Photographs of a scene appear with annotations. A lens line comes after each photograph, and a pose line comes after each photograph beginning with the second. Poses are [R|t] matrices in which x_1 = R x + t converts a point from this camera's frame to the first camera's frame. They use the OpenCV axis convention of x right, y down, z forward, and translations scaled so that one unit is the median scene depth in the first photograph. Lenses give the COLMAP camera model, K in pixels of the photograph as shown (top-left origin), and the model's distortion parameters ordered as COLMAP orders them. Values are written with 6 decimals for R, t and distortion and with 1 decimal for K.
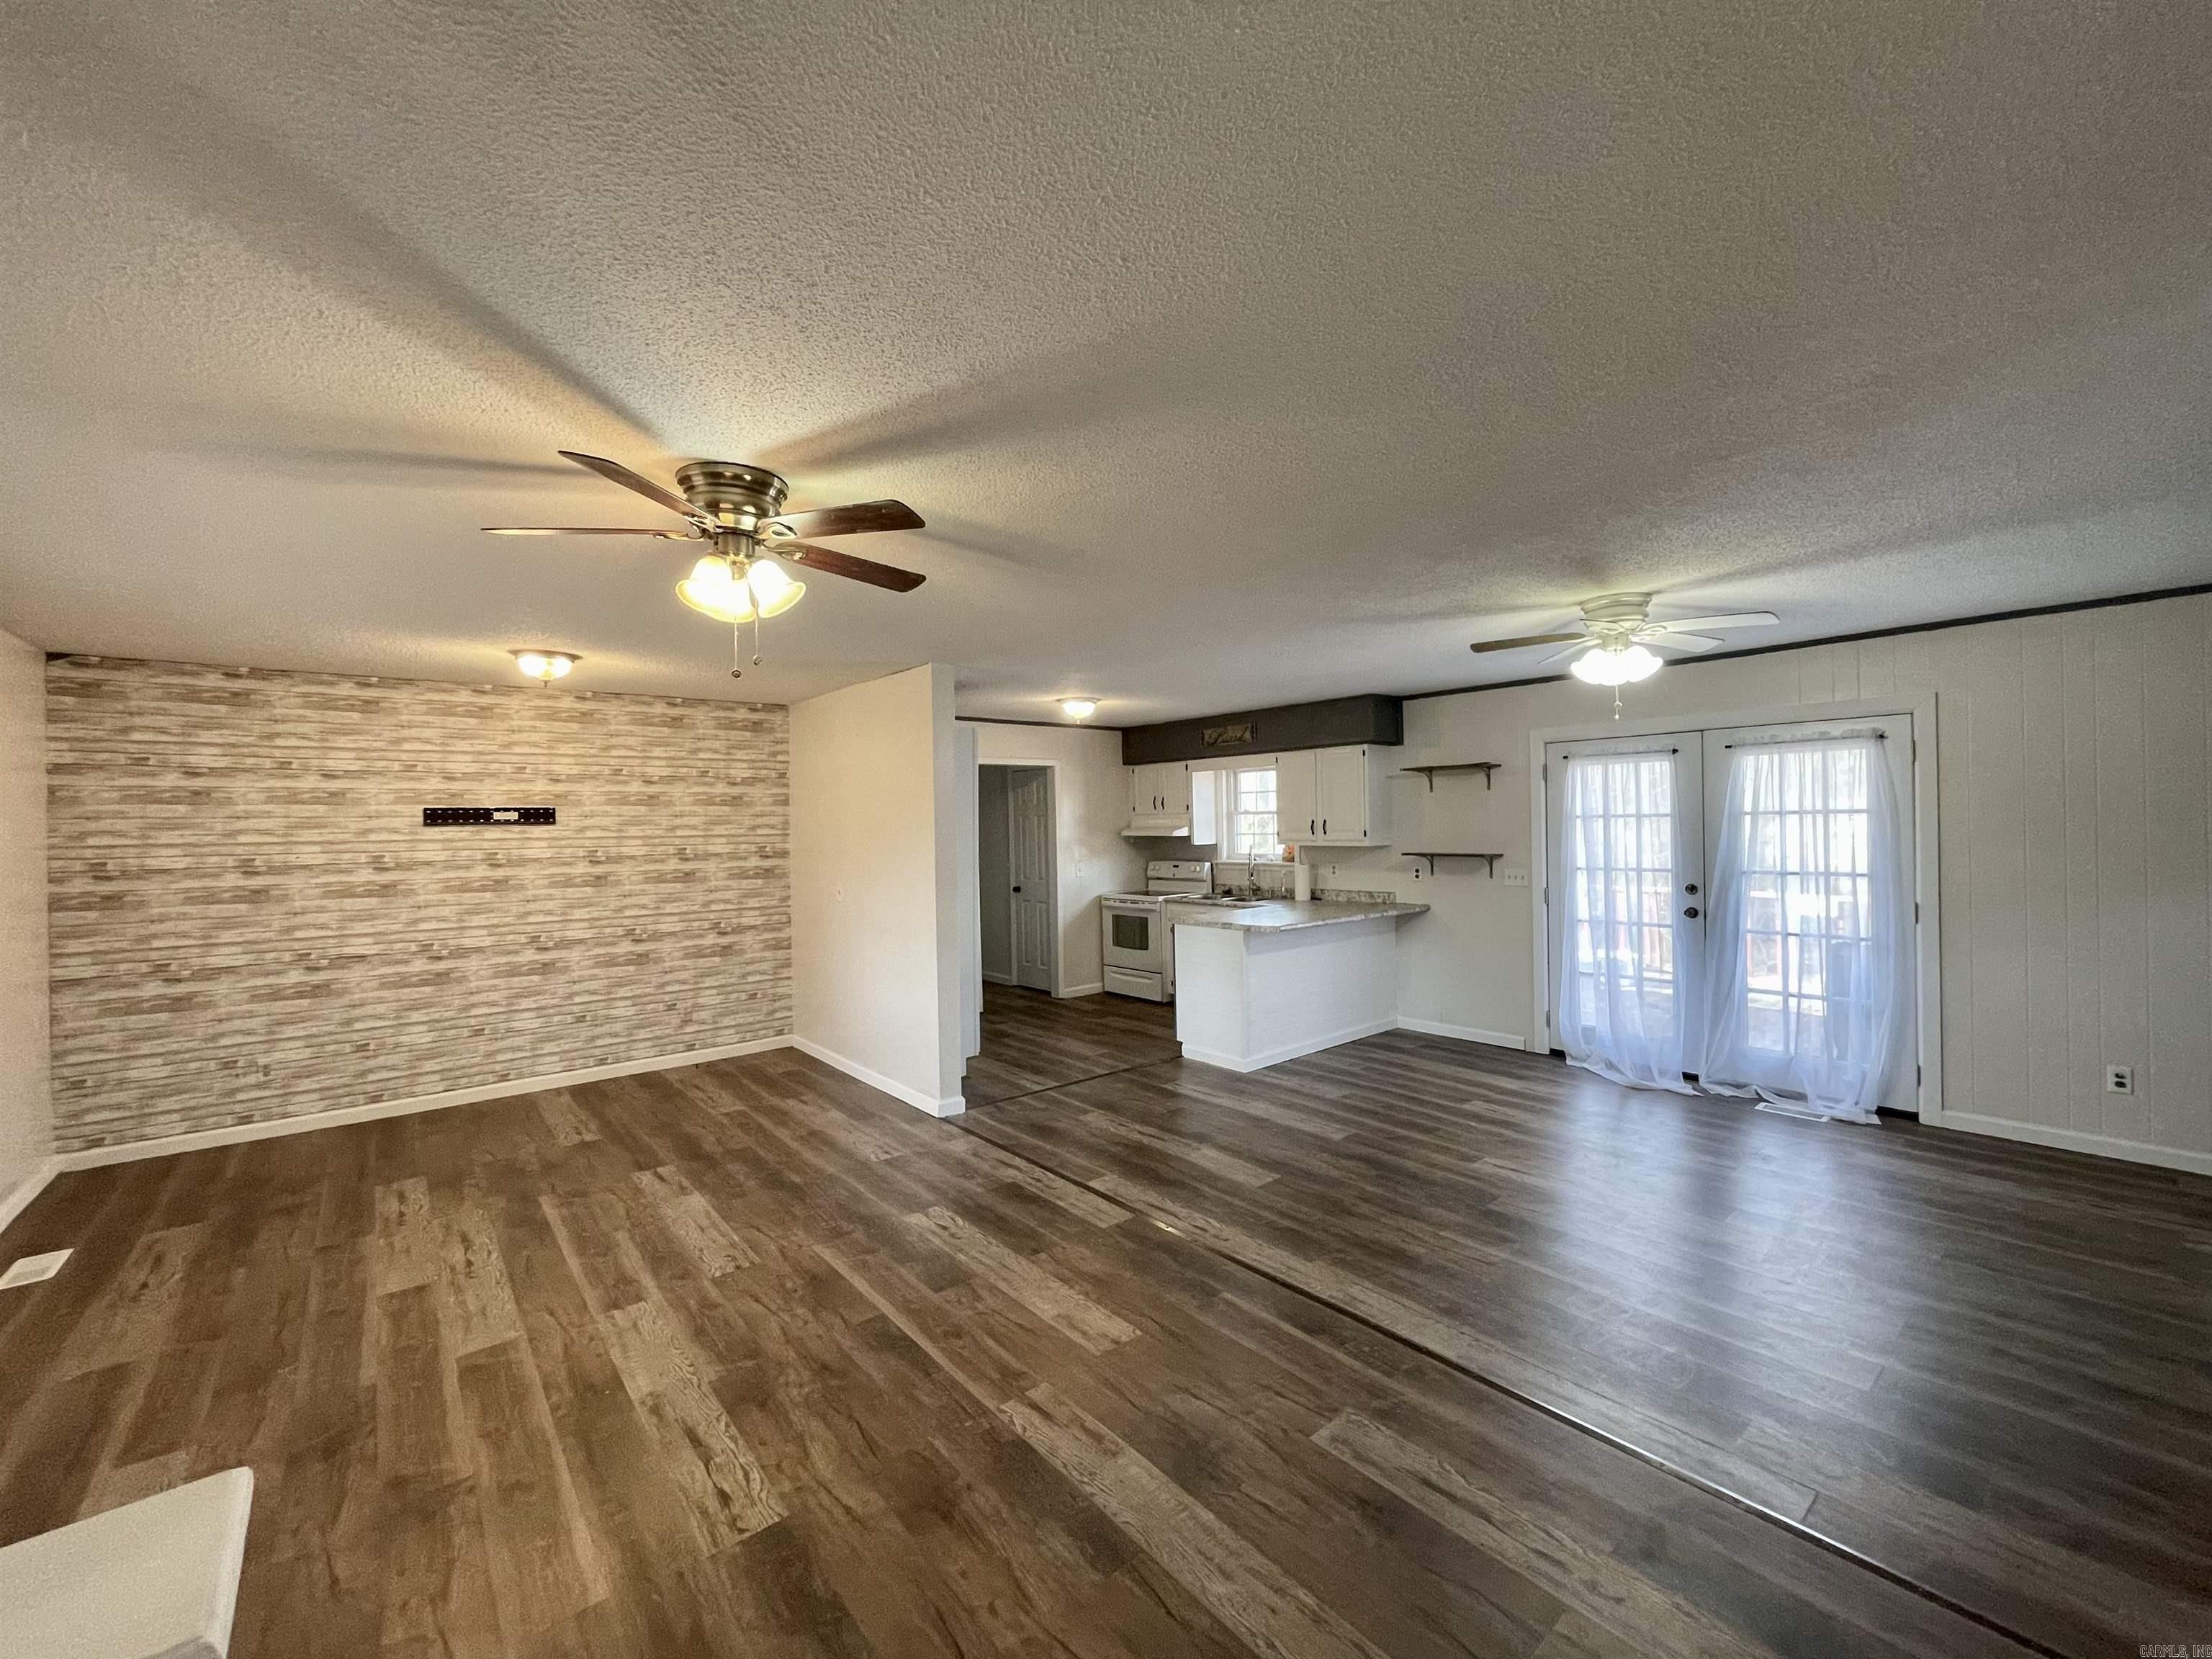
lens RADIAL K [[886.9, 0, 1105.6], [0, 886.9, 825.1], [0, 0, 1]] dist [-0.003275, 0.000344]
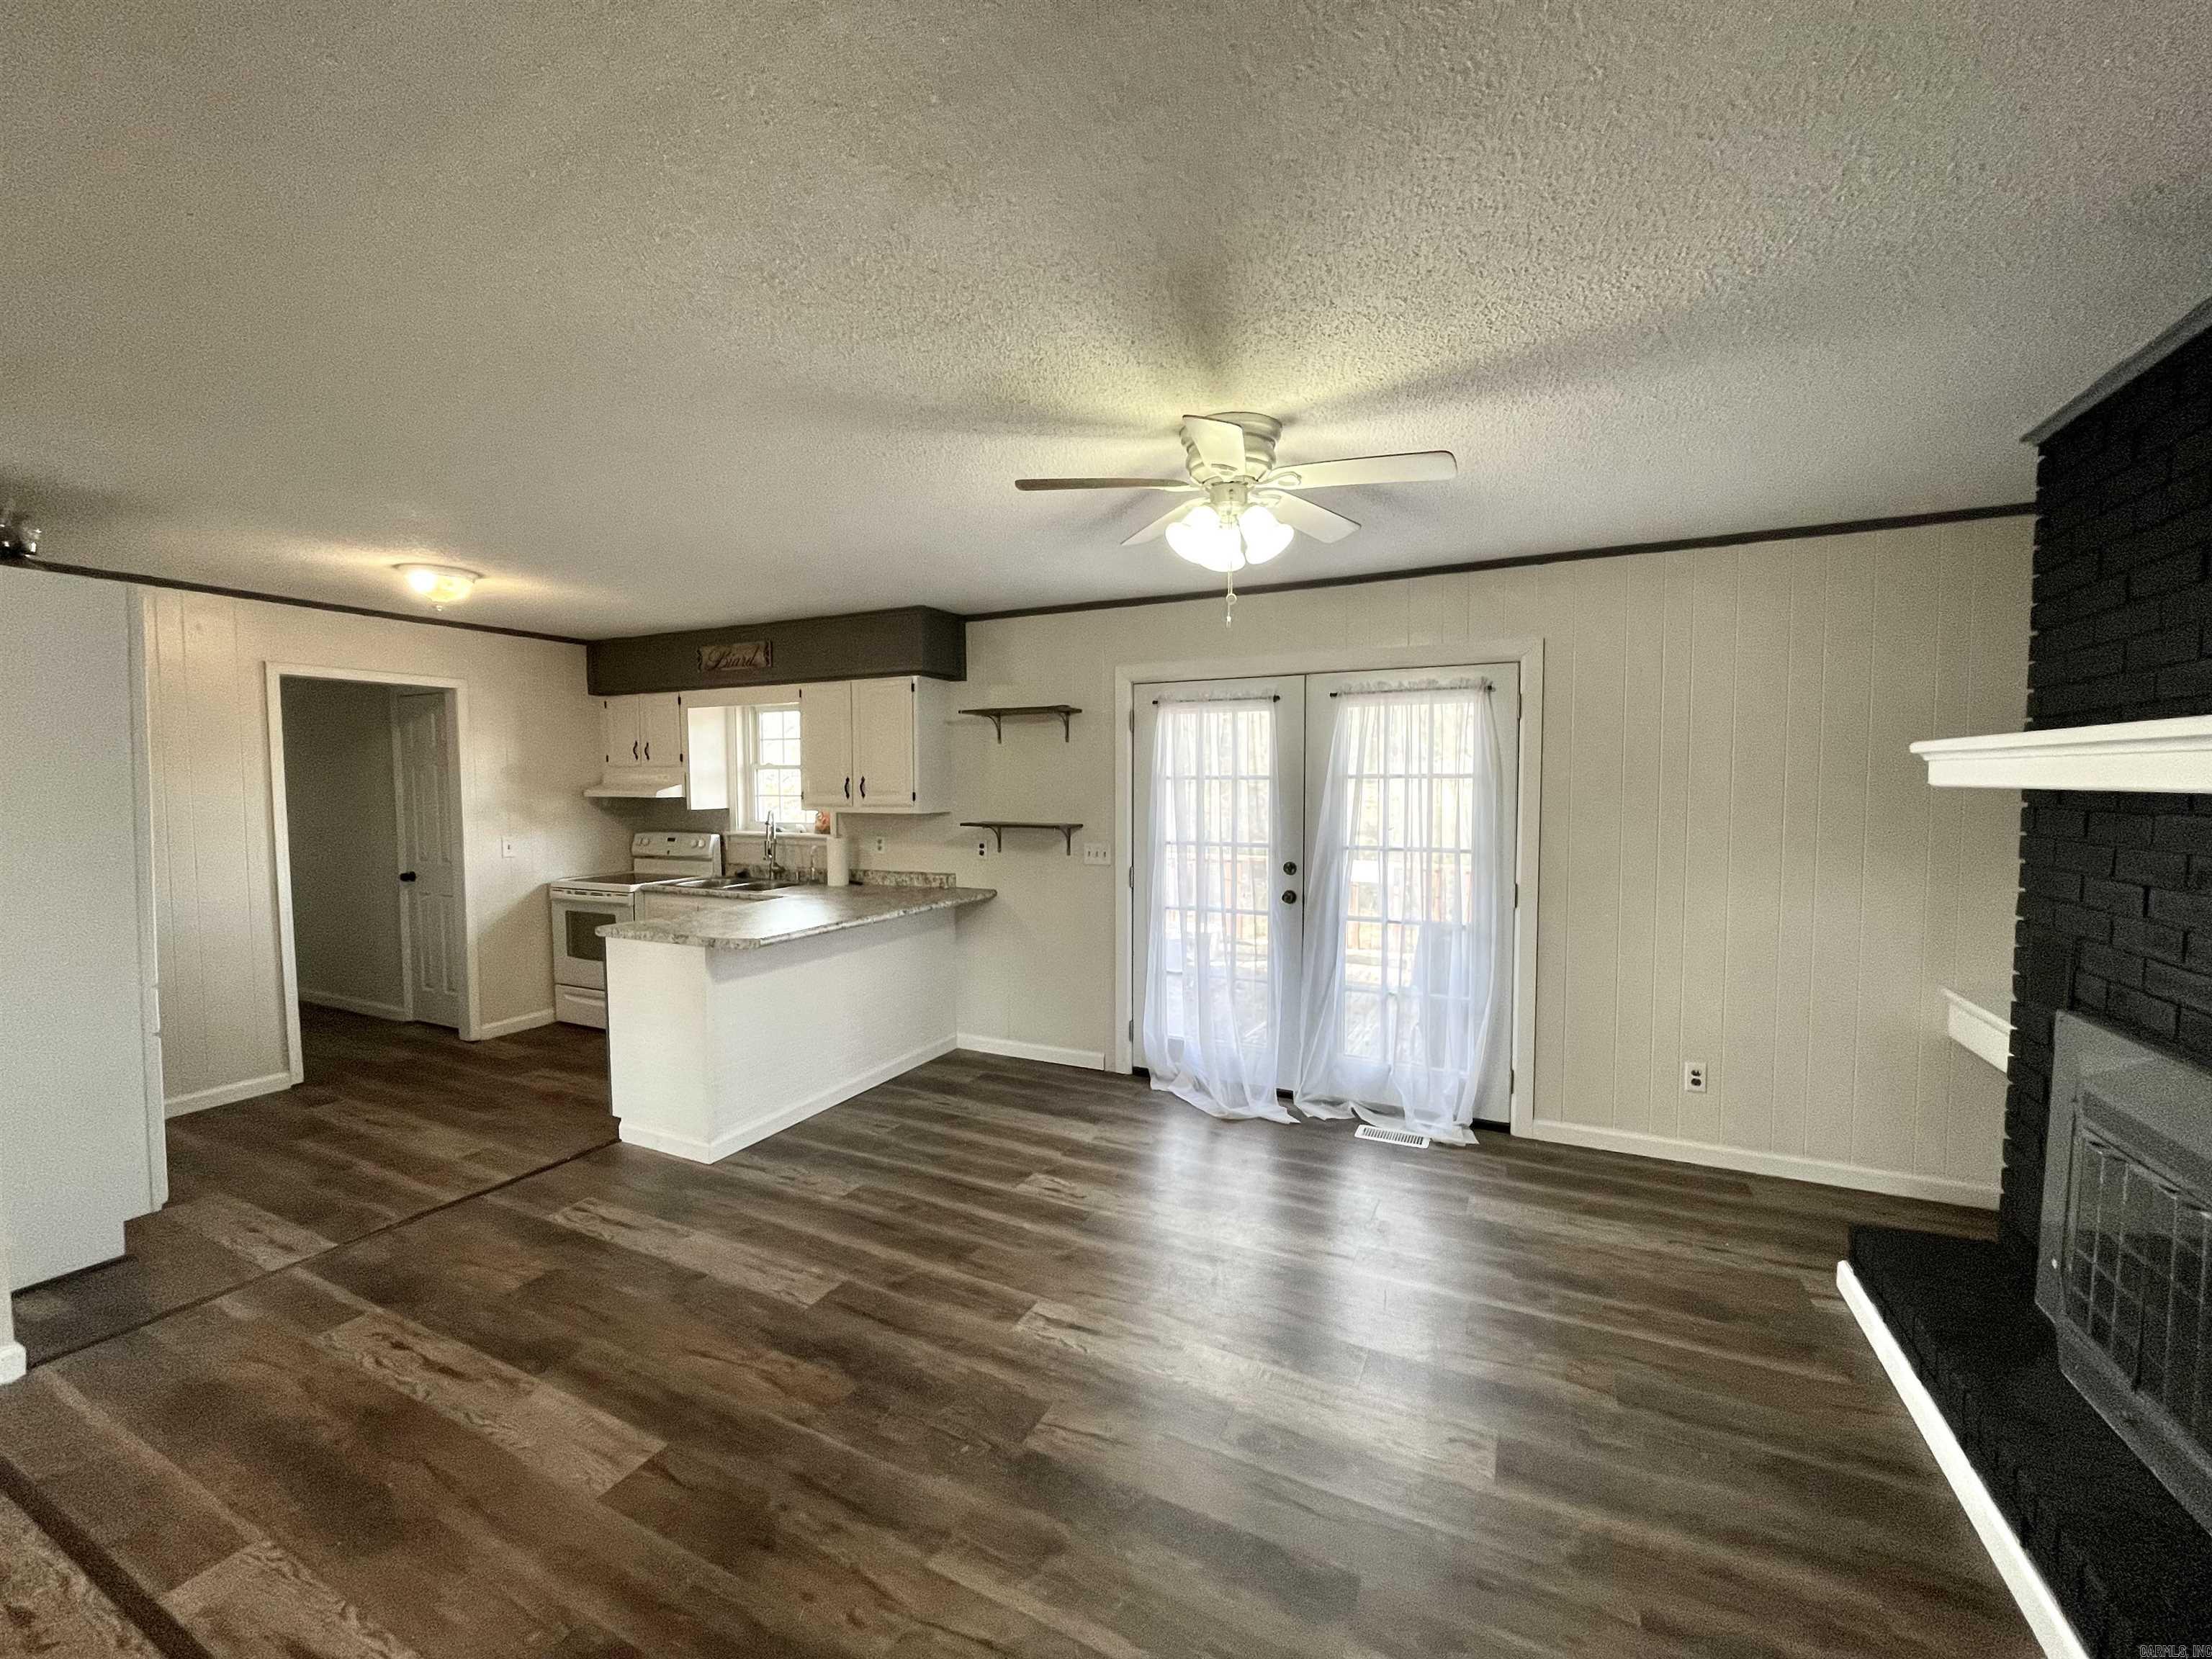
lens RADIAL K [[886.9, 0, 1097.5], [0, 886.9, 823.8], [0, 0, 1]] dist [-0.003275, 0.000344]
pose [[0.915103, -0.003813, 0.403202, 0.145757], [-0.013320, 0.999124, 0.039681, 0.000761], [-0.403000, -0.041683, 0.914250, 0.280962]]
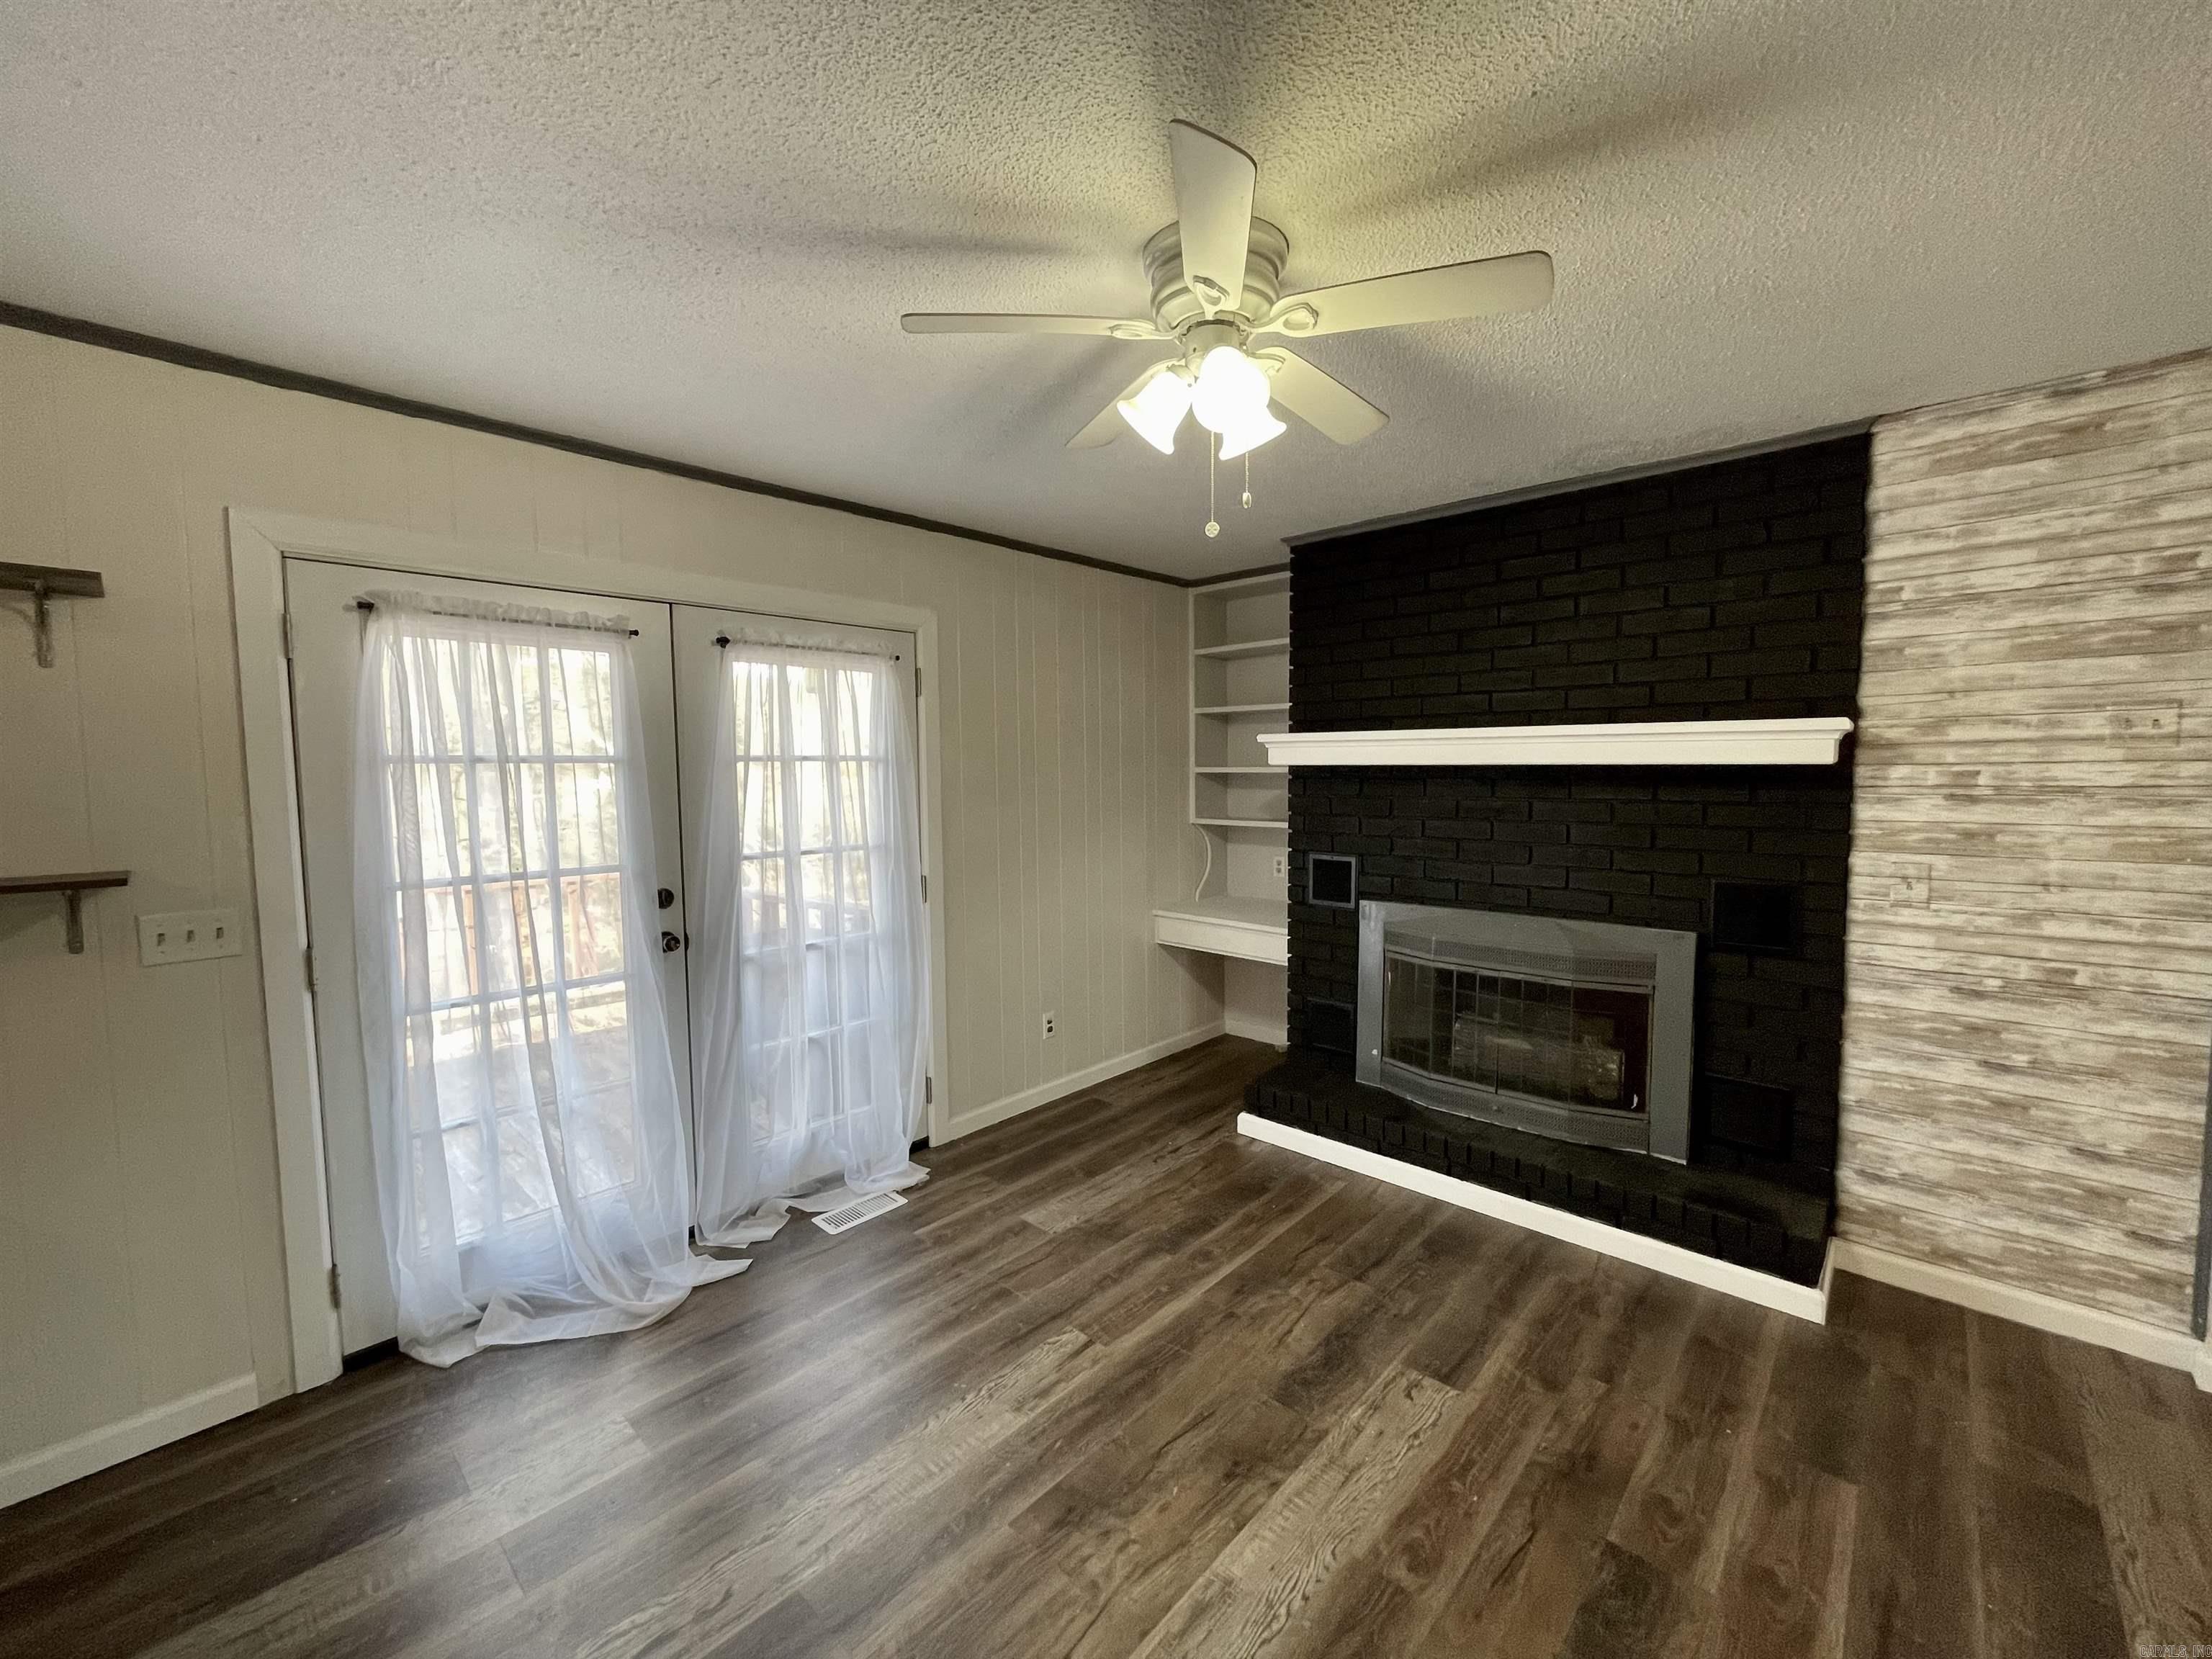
lens RADIAL K [[886.9, 0, 1104.6], [0, 886.9, 823.8], [0, 0, 1]] dist [-0.003275, 0.000344]
pose [[-0.128312, -0.042204, 0.990835, 0.083300], [0.013188, 0.998933, 0.044257, 0.006208], [-0.991646, 0.018746, -0.127618, 0.698711]]
